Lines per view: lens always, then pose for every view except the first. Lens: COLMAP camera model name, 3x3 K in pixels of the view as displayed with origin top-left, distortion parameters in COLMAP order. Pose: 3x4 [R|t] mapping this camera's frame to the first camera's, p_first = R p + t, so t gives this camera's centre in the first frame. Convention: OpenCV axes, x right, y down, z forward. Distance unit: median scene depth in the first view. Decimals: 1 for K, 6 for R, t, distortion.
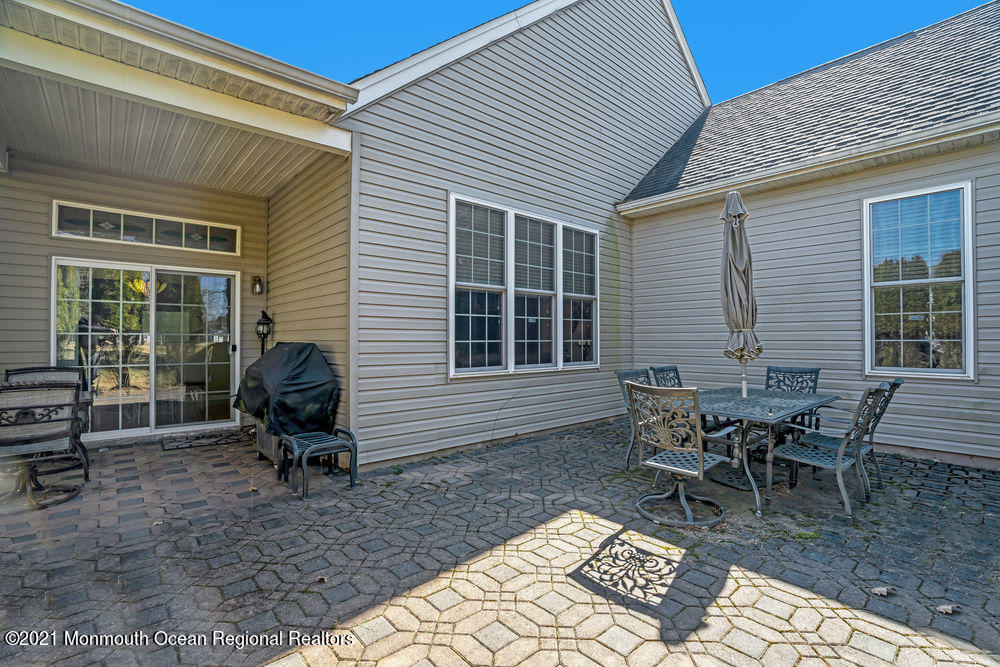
lens RADIAL K [[459.5, 0, 504.8], [0, 459.5, 335.0], [0, 0, 1]] dist [-0.066798, 0.024711]
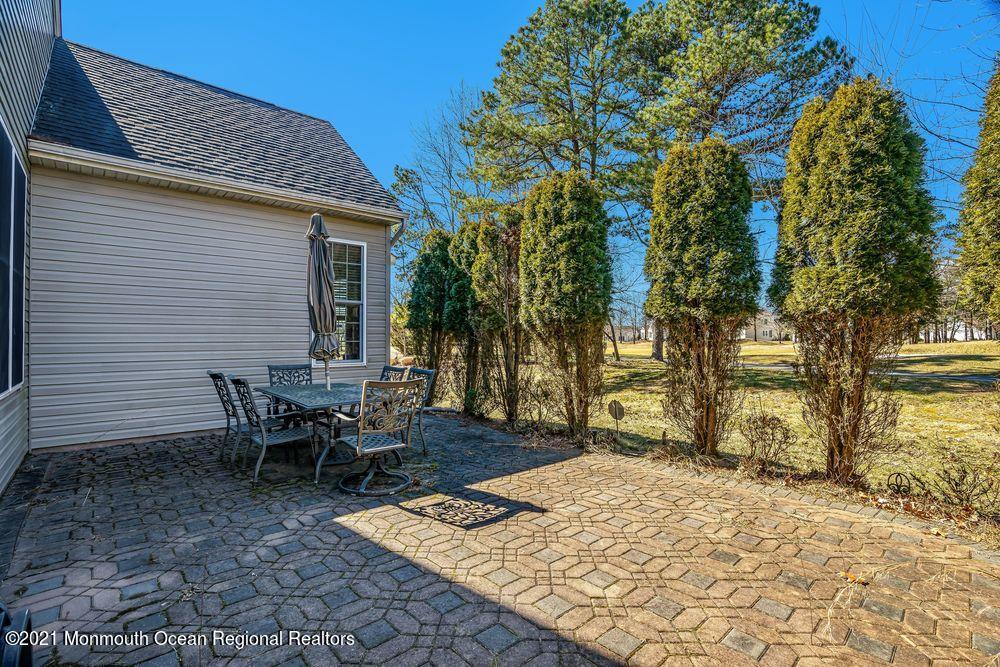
lens RADIAL K [[459.5, 0, 504.8], [0, 459.5, 335.0], [0, 0, 1]] dist [-0.066798, 0.024711]
pose [[-0.014475, 0.008215, 0.999861, -1.004318], [-0.010594, 0.999909, -0.008369, -0.004812], [-0.999839, -0.010713, -0.014387, 0.808201]]
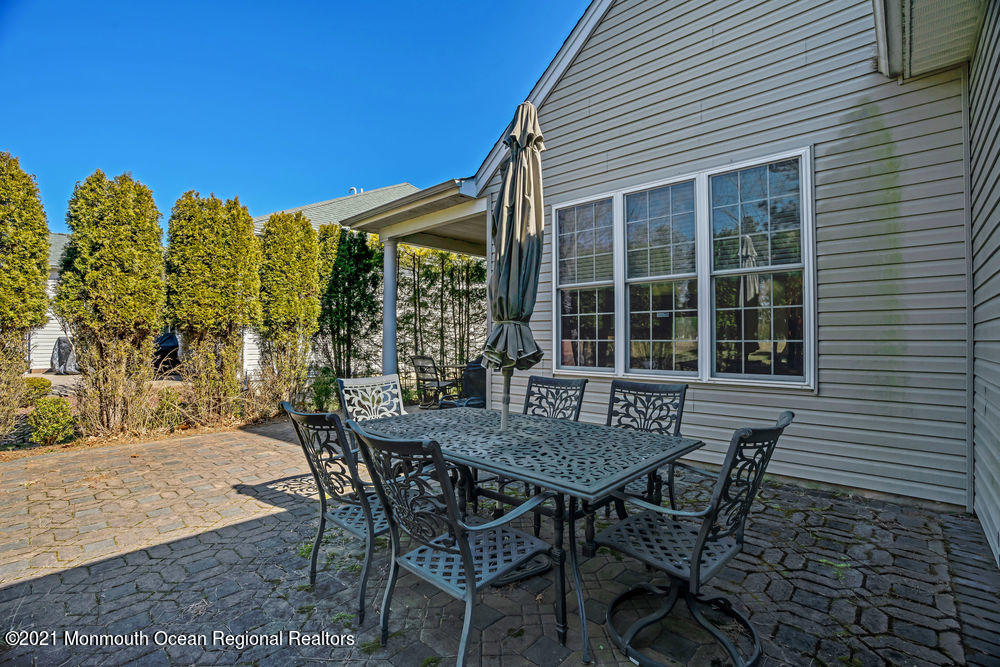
lens RADIAL K [[459.5, 0, 504.8], [0, 459.5, 335.0], [0, 0, 1]] dist [-0.066798, 0.024711]
pose [[0.094679, -0.001451, -0.995507, 1.729707], [0.008987, 0.999959, -0.000603, 0.003079], [0.995467, -0.008889, 0.094688, 1.386743]]
